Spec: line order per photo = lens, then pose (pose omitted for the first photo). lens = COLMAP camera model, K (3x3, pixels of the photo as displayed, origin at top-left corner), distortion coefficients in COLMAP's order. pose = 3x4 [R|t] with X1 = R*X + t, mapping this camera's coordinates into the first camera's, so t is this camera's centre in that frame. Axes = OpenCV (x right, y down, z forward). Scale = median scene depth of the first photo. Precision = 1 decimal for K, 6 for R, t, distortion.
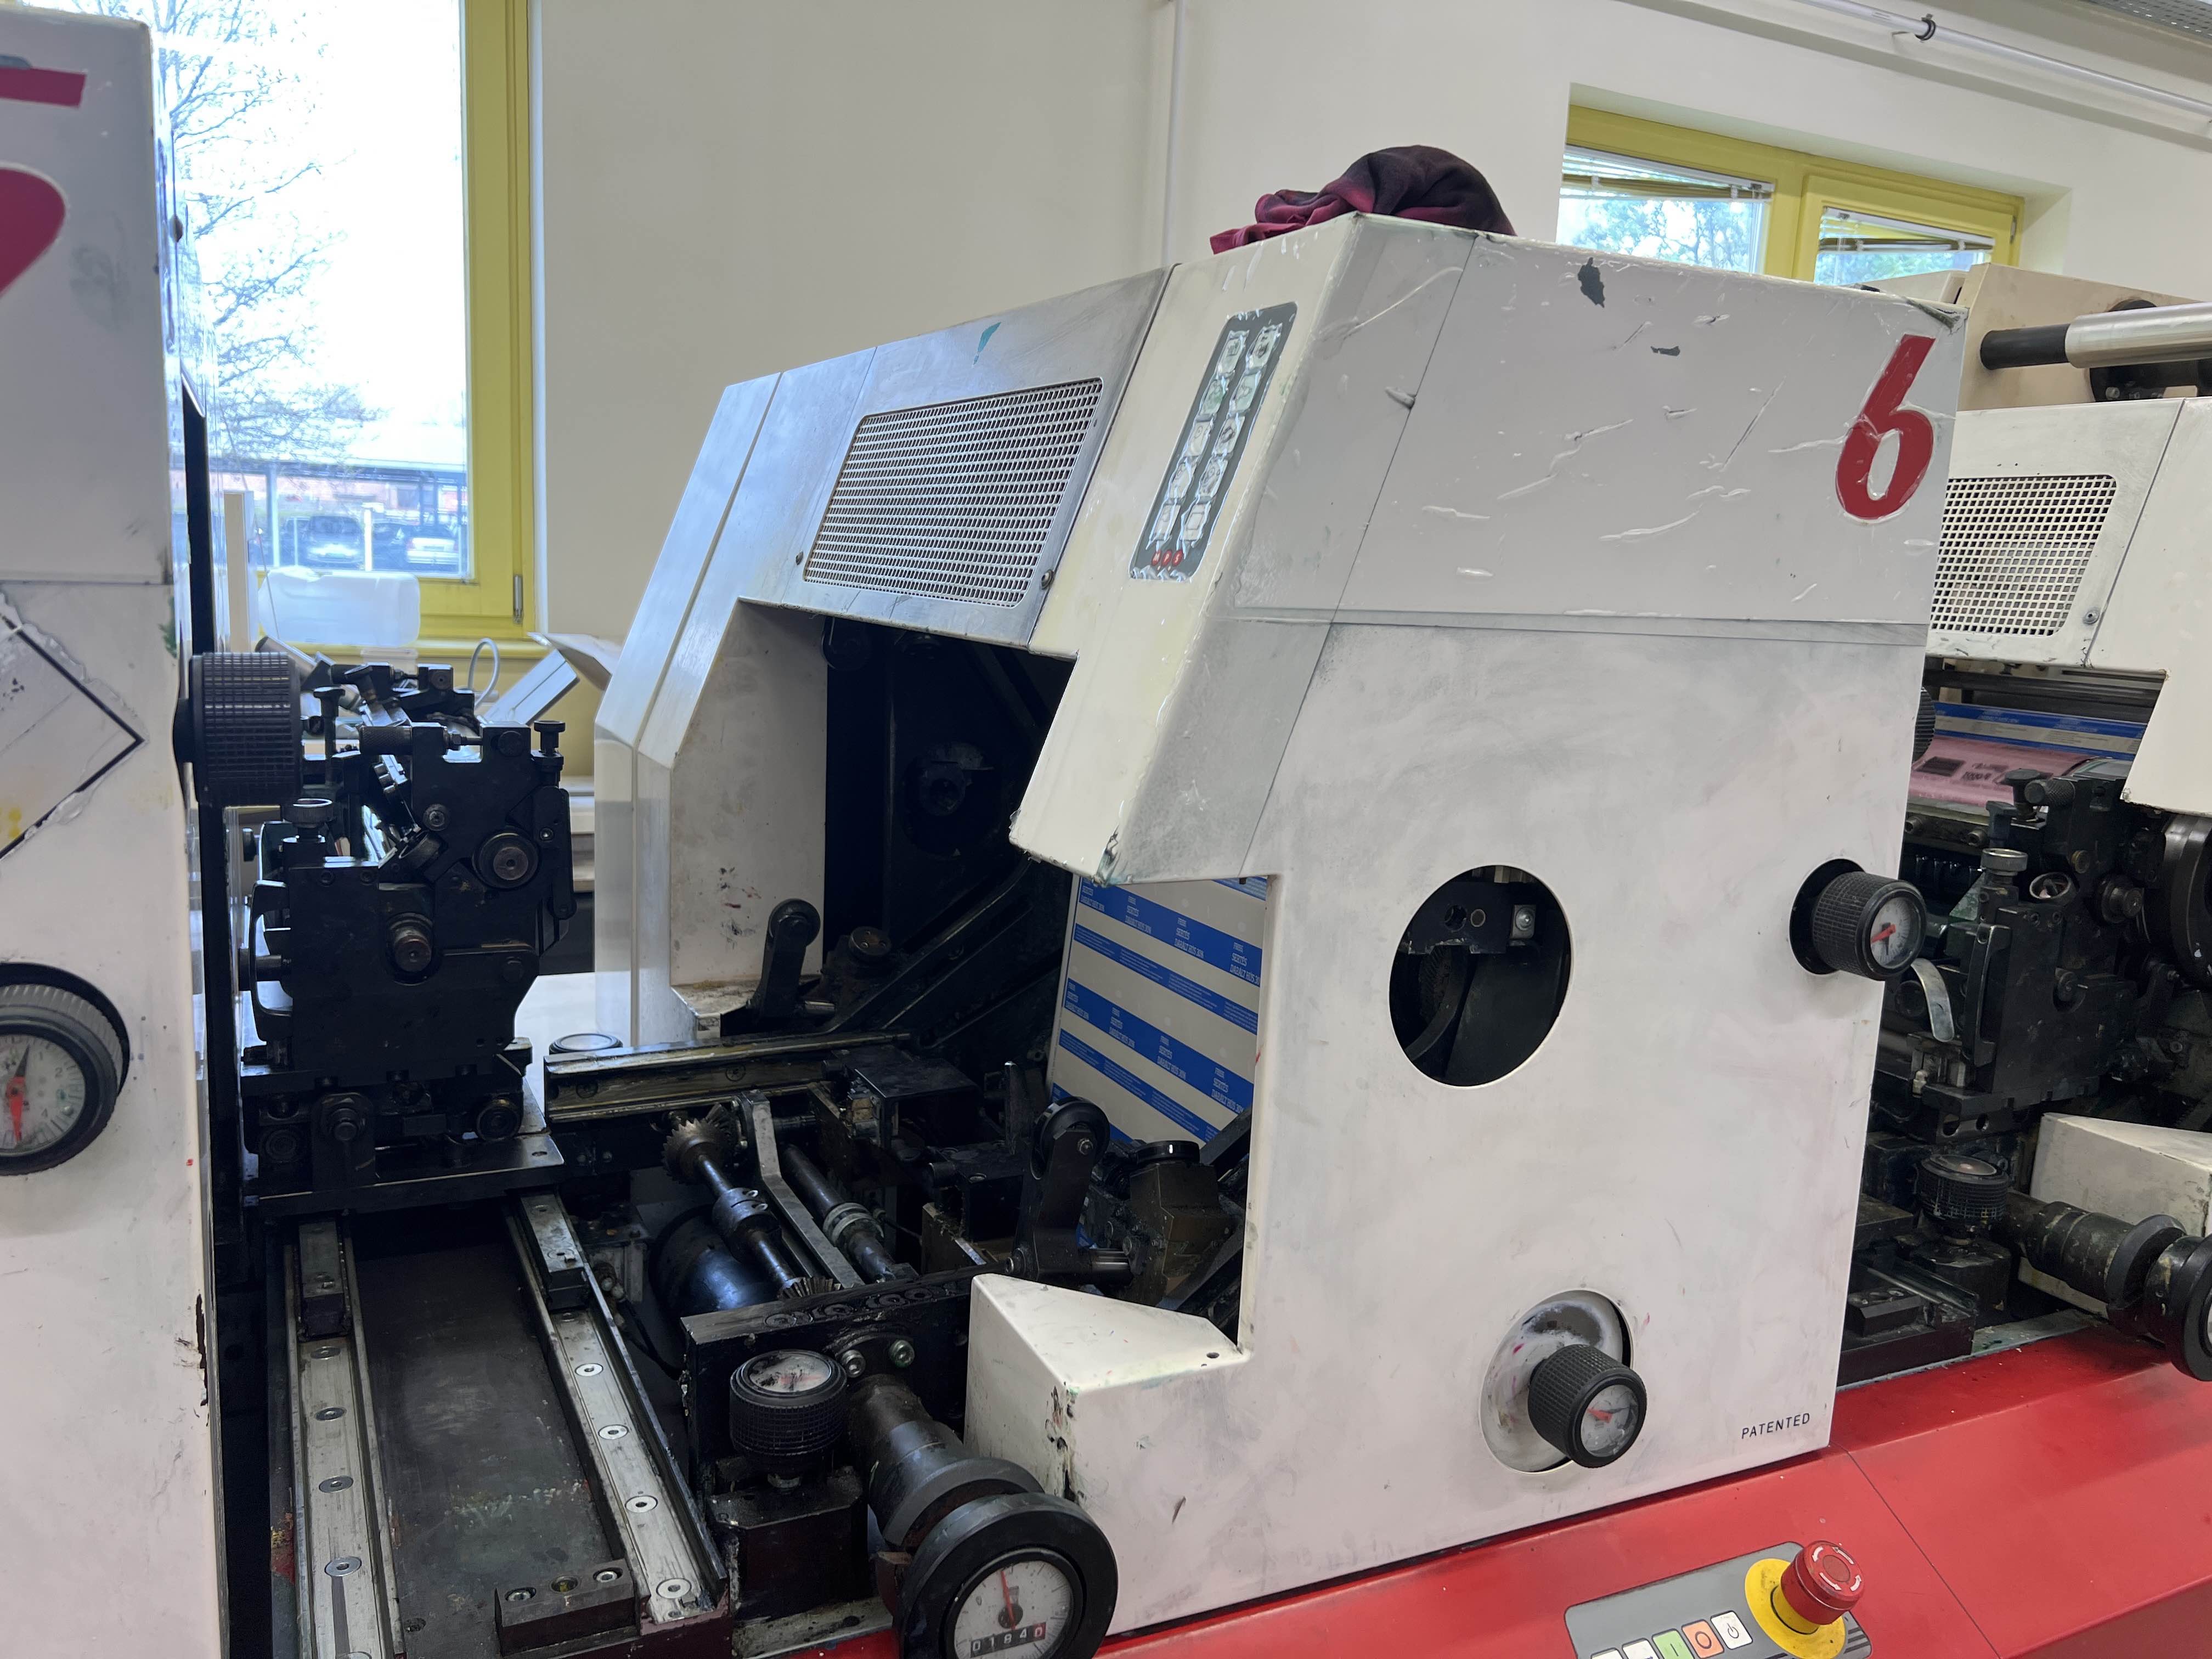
lens RADIAL K [[1694.4, 0, 1109.6], [0, 1694.4, 821.8], [0, 0, 1]] dist [-0.007202, -0.006622]
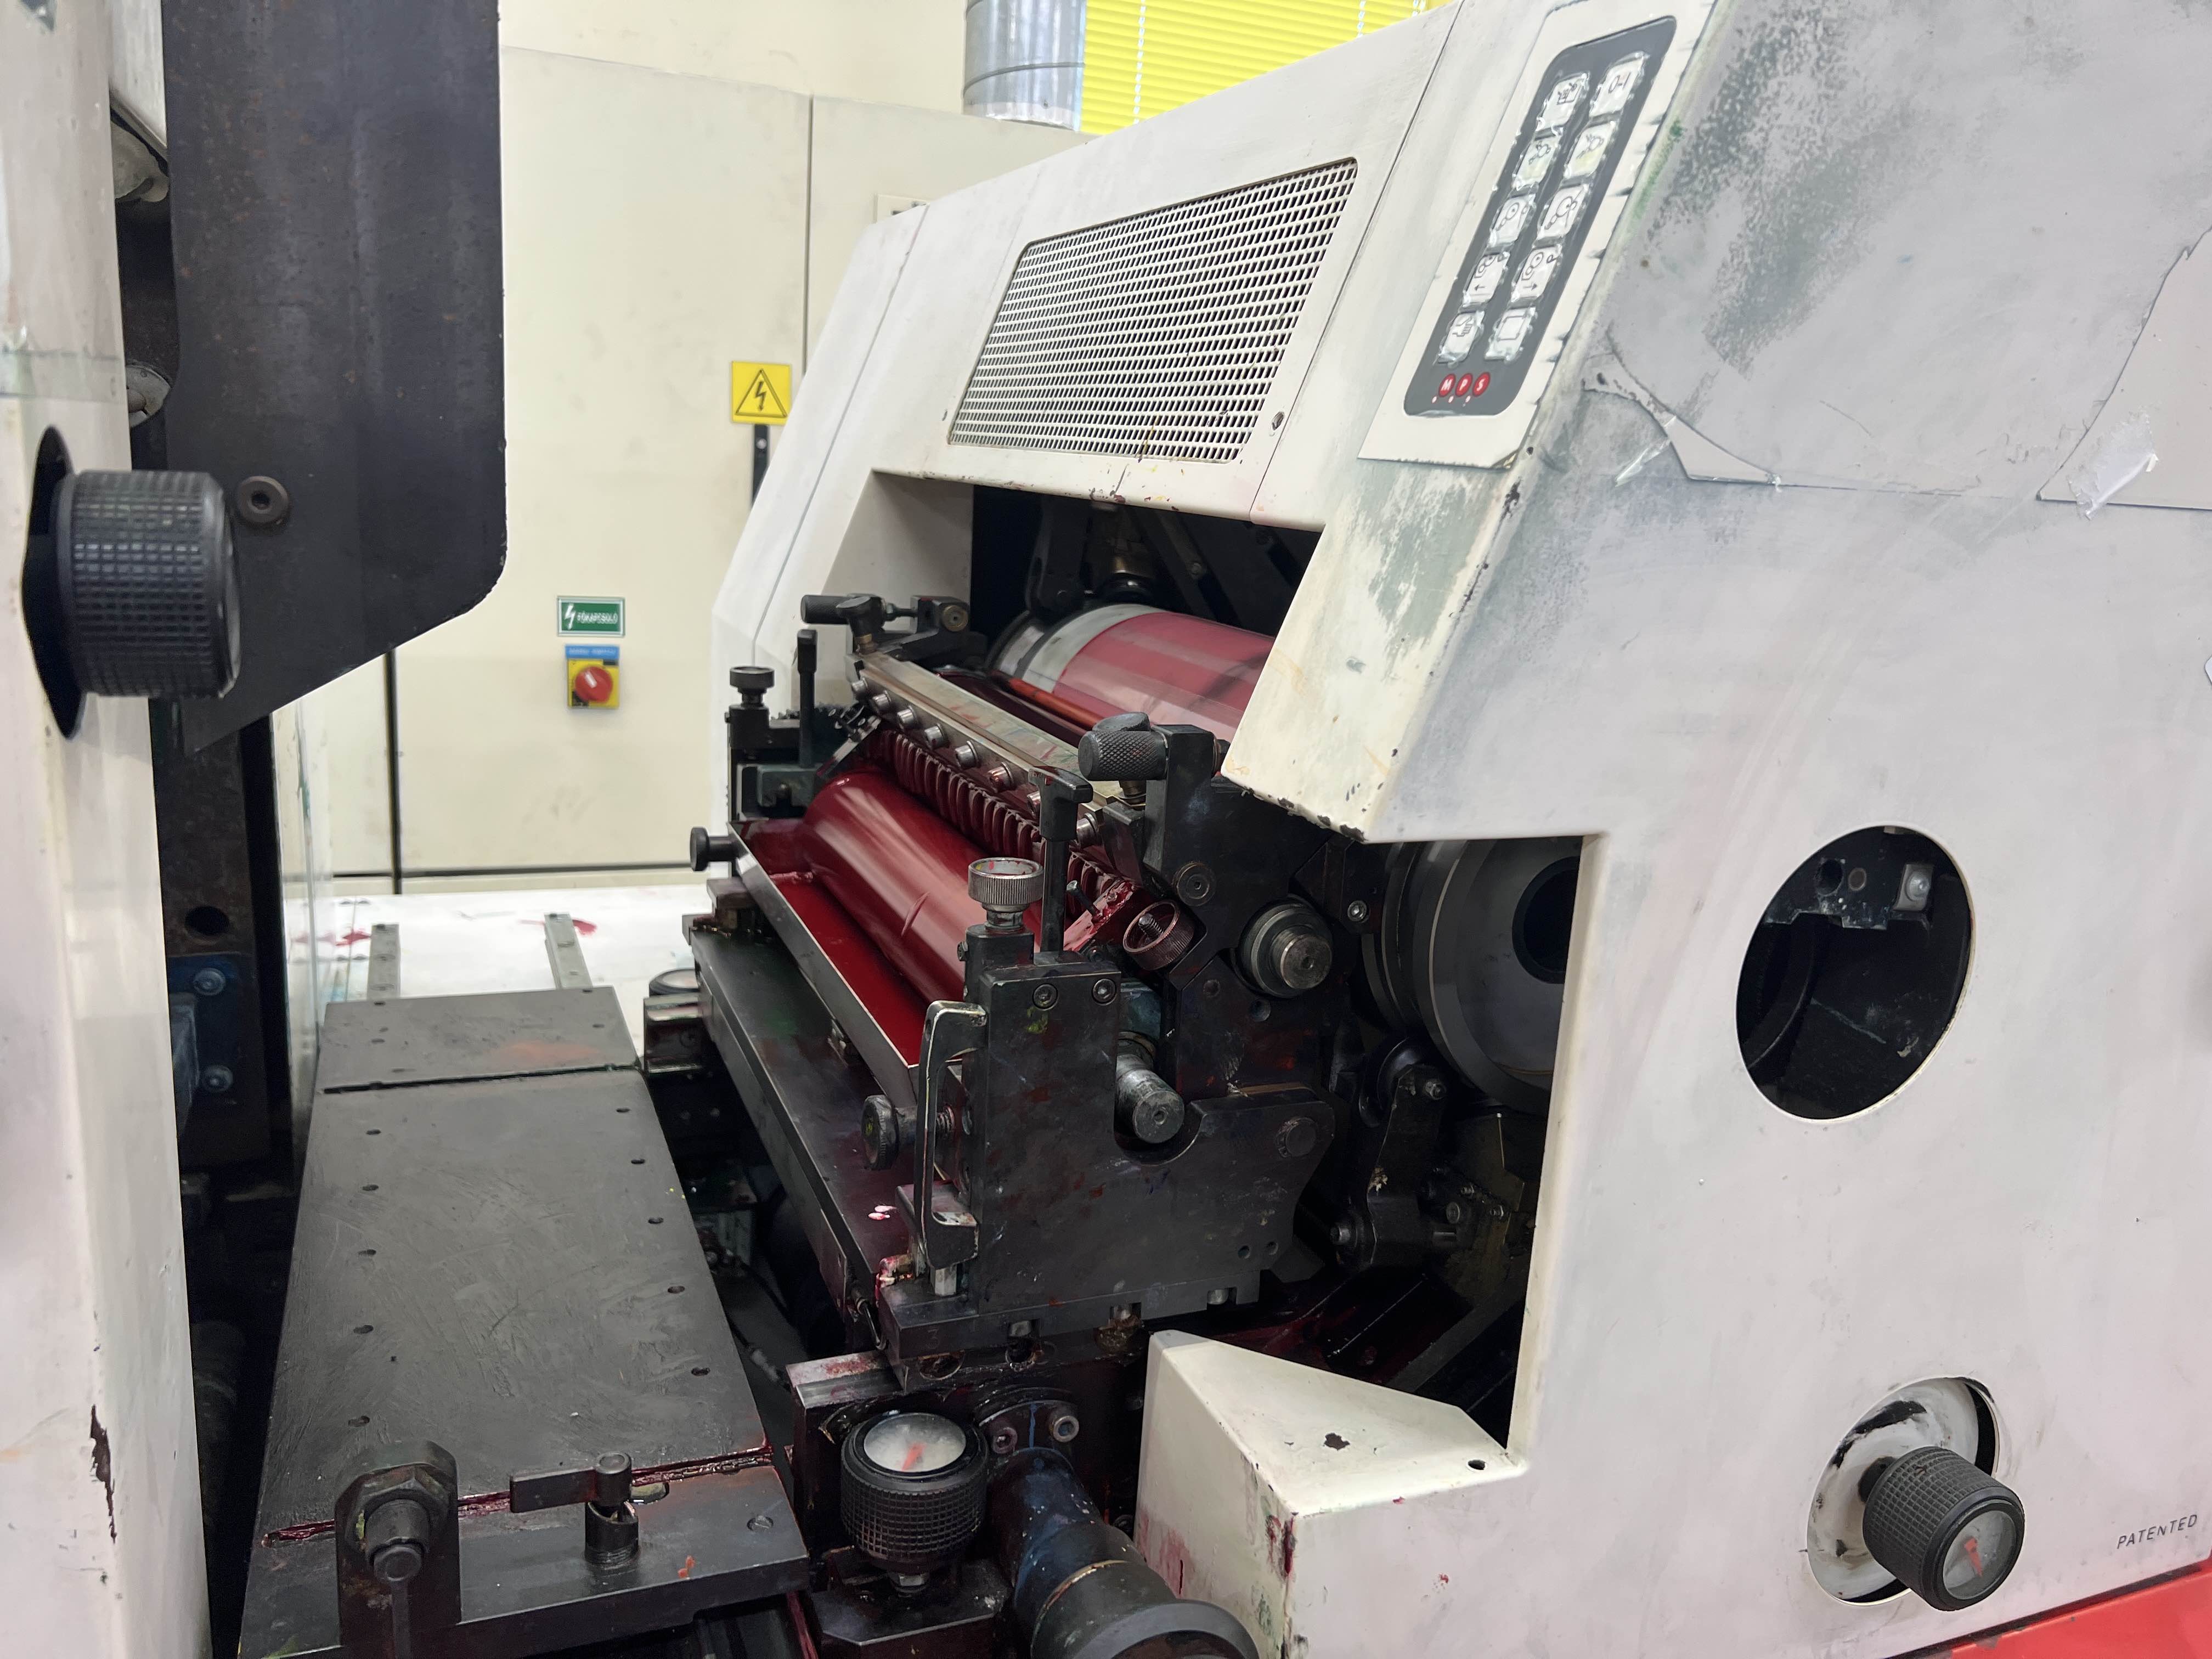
lens RADIAL K [[1659.4, 0, 1110.0], [0, 1659.4, 821.7], [0, 0, 1]] dist [0.051505, -0.065532]
pose [[0.997104, 0.032787, -0.068621, -0.056749], [-0.029055, 0.998080, 0.054693, -0.005452], [0.070283, -0.052541, 0.996142, 0.256042]]
